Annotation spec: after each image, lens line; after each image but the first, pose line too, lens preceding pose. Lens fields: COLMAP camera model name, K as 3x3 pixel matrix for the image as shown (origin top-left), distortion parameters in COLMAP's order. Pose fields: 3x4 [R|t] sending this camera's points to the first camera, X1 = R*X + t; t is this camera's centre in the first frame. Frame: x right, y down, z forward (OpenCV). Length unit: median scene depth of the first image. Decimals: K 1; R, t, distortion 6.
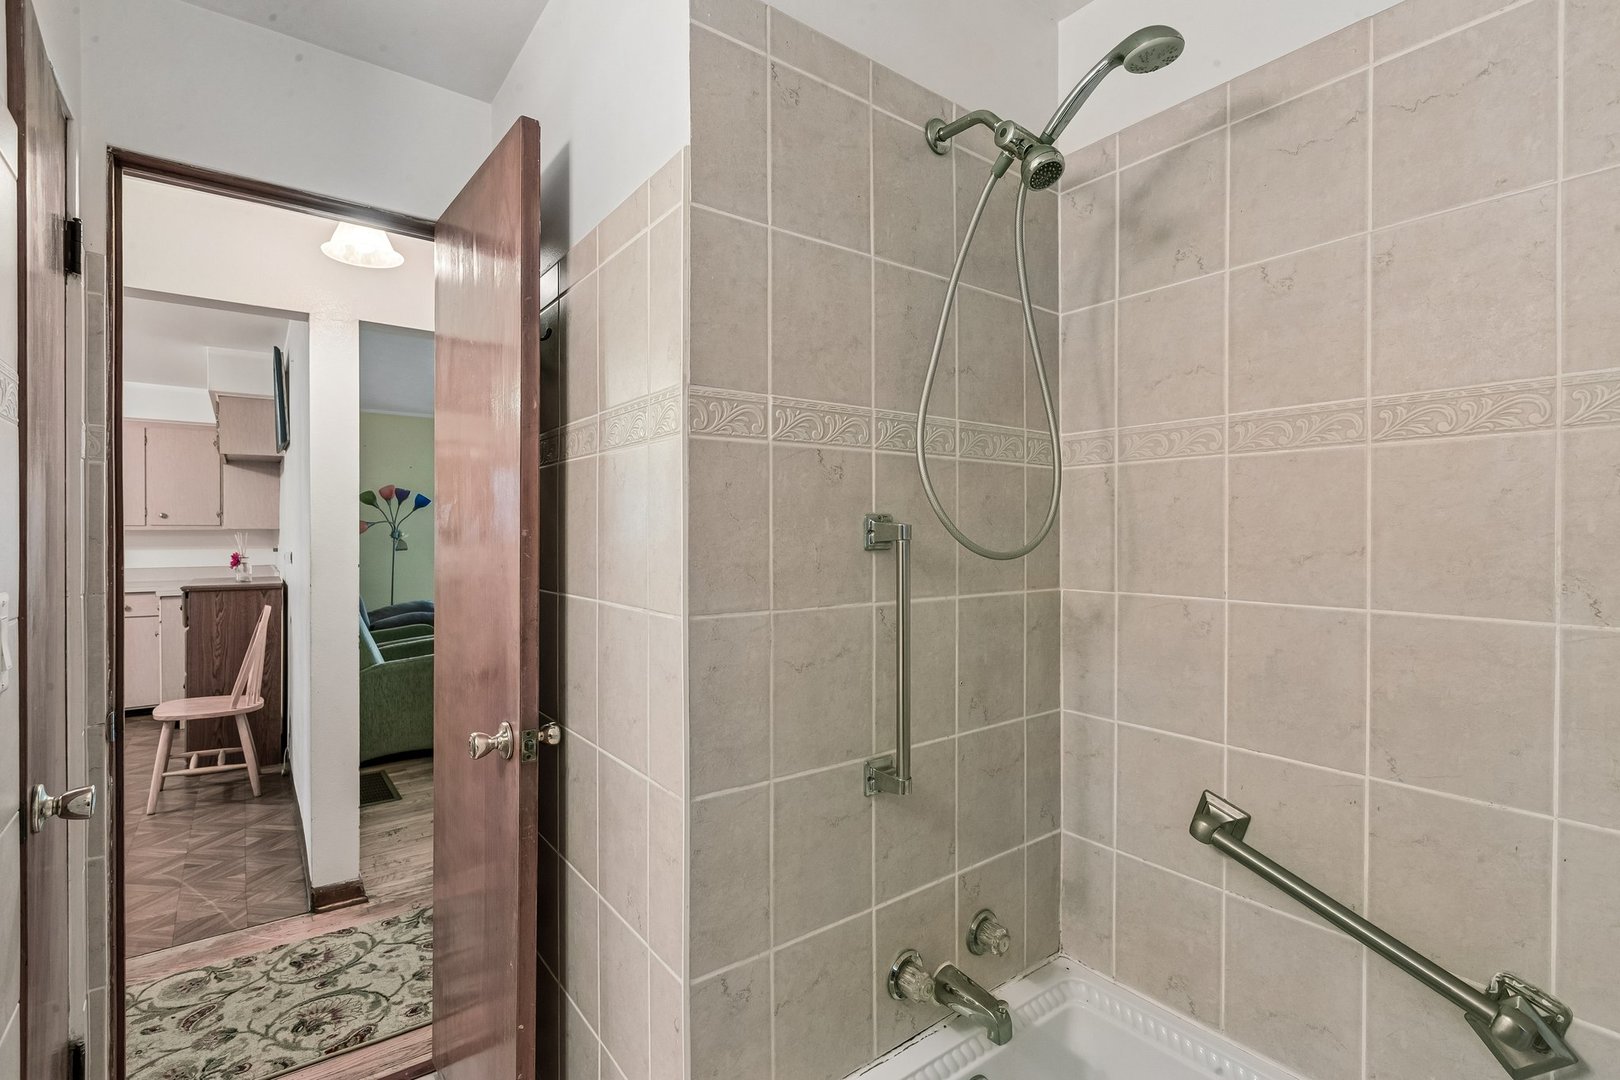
lens RADIAL K [[734.0, 0, 810.0], [0, 734.0, 540.0], [0, 0, 1]] dist [0.013633, -0.005074]
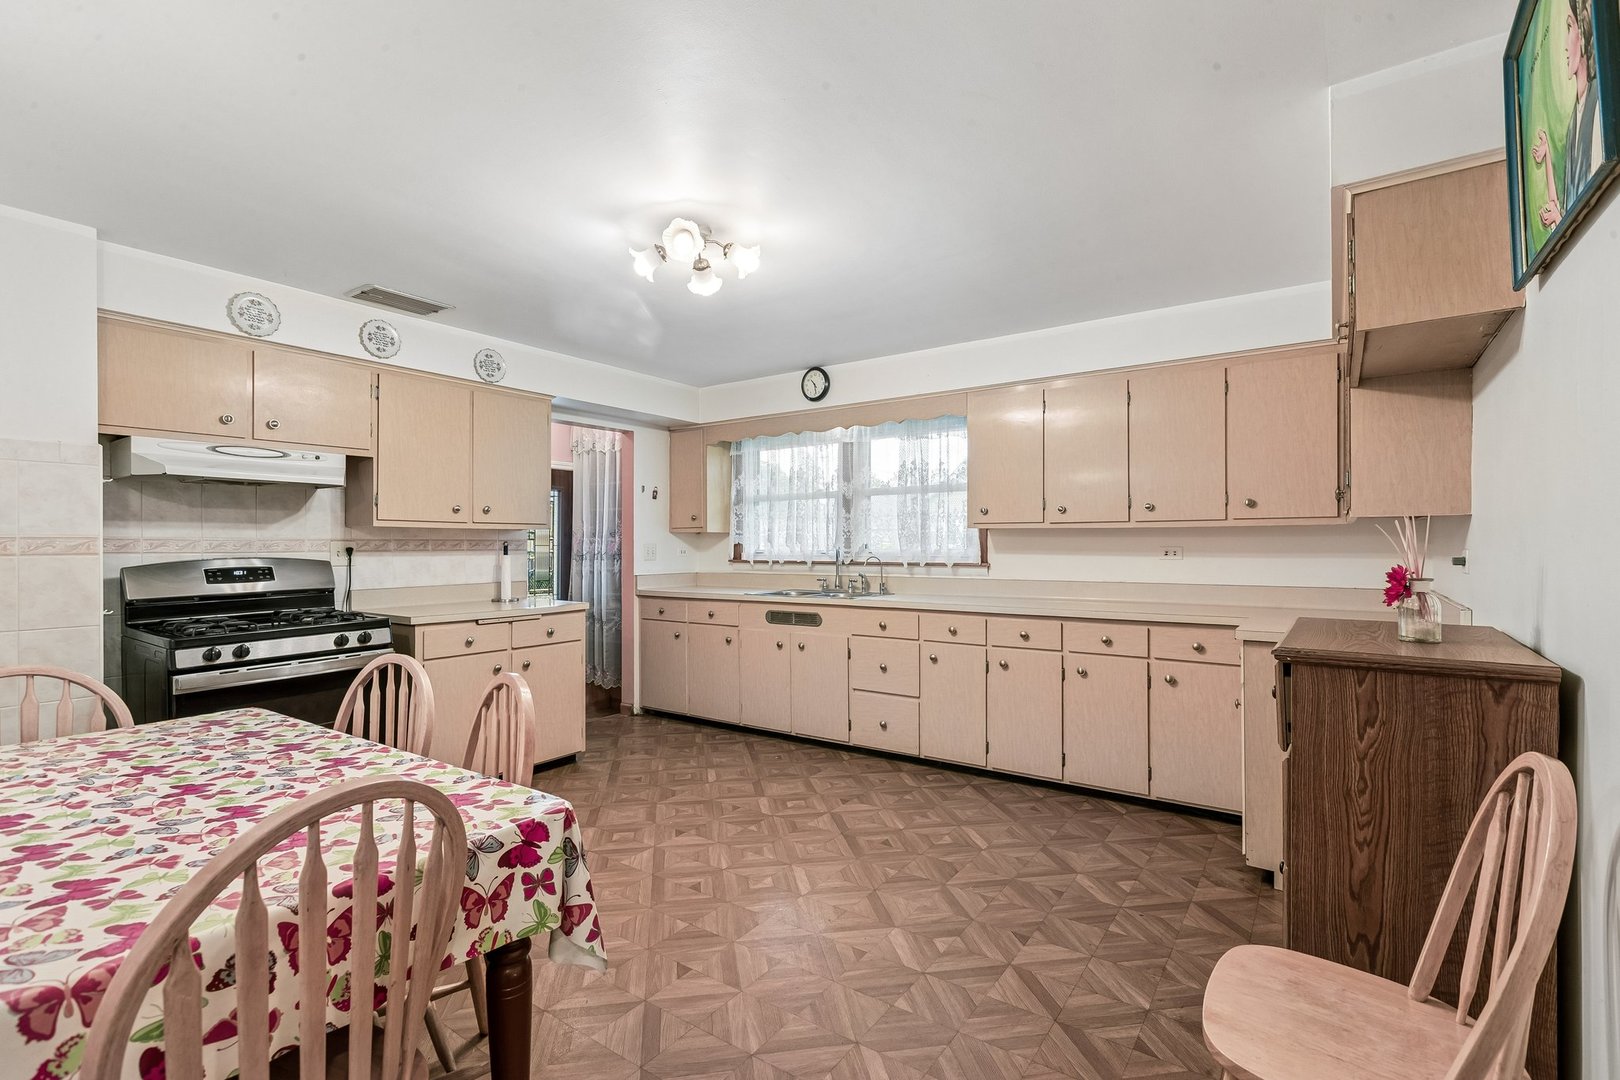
lens RADIAL K [[732.8, 0, 798.9], [0, 732.8, 543.8], [0, 0, 1]] dist [0.011422, -0.005973]
pose [[0.284484, -0.005014, -0.958668, -0.367912], [-0.004272, 0.999970, -0.006497, 0.006818], [0.958671, 0.005943, 0.284454, 0.434726]]
